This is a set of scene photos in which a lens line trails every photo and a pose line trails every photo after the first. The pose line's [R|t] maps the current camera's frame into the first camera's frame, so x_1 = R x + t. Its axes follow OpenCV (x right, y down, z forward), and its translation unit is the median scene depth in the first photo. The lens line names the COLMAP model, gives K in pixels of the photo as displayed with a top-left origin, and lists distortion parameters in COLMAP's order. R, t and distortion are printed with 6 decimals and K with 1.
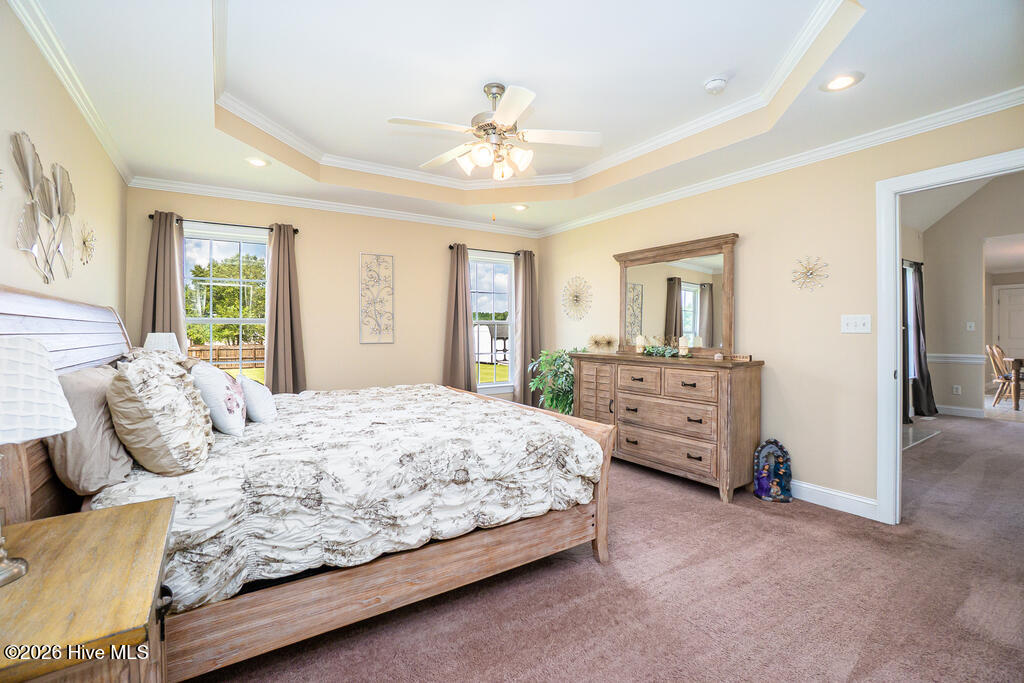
lens RADIAL K [[452.3, 0, 517.5], [0, 452.3, 331.2], [0, 0, 1]] dist [-0.037788, 0.003848]
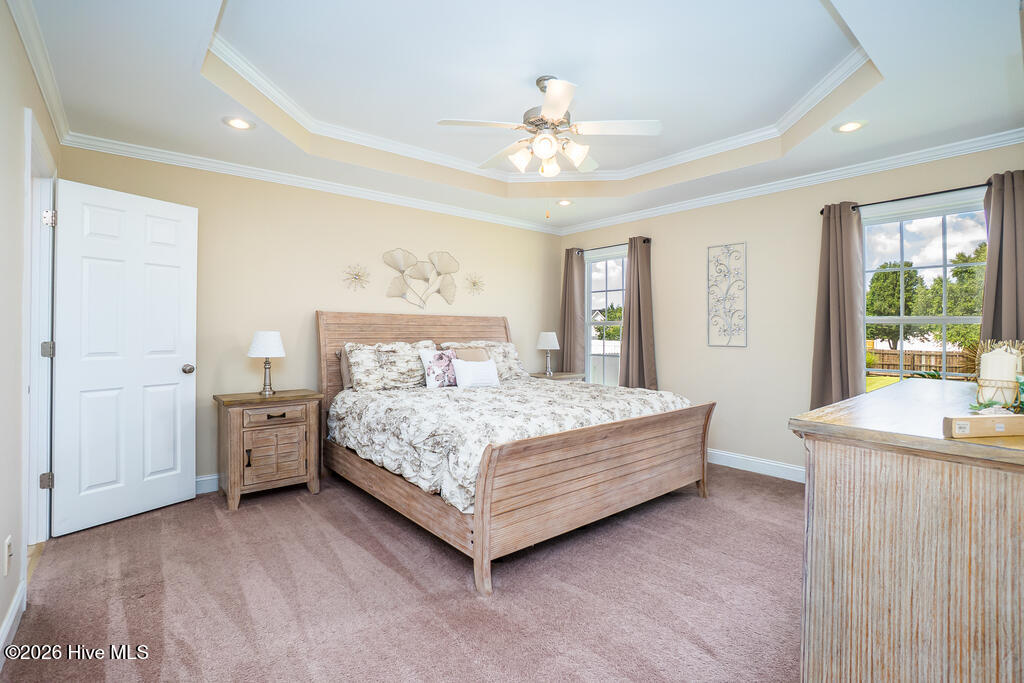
lens RADIAL K [[486.2, 0, 491.1], [0, 486.2, 312.1], [0, 0, 1]] dist [-0.004346, 0.005884]
pose [[0.090416, -0.030620, -0.995433, 0.856663], [-0.009352, 0.999457, -0.031593, -0.008755], [0.995860, 0.012166, 0.090080, 0.680088]]
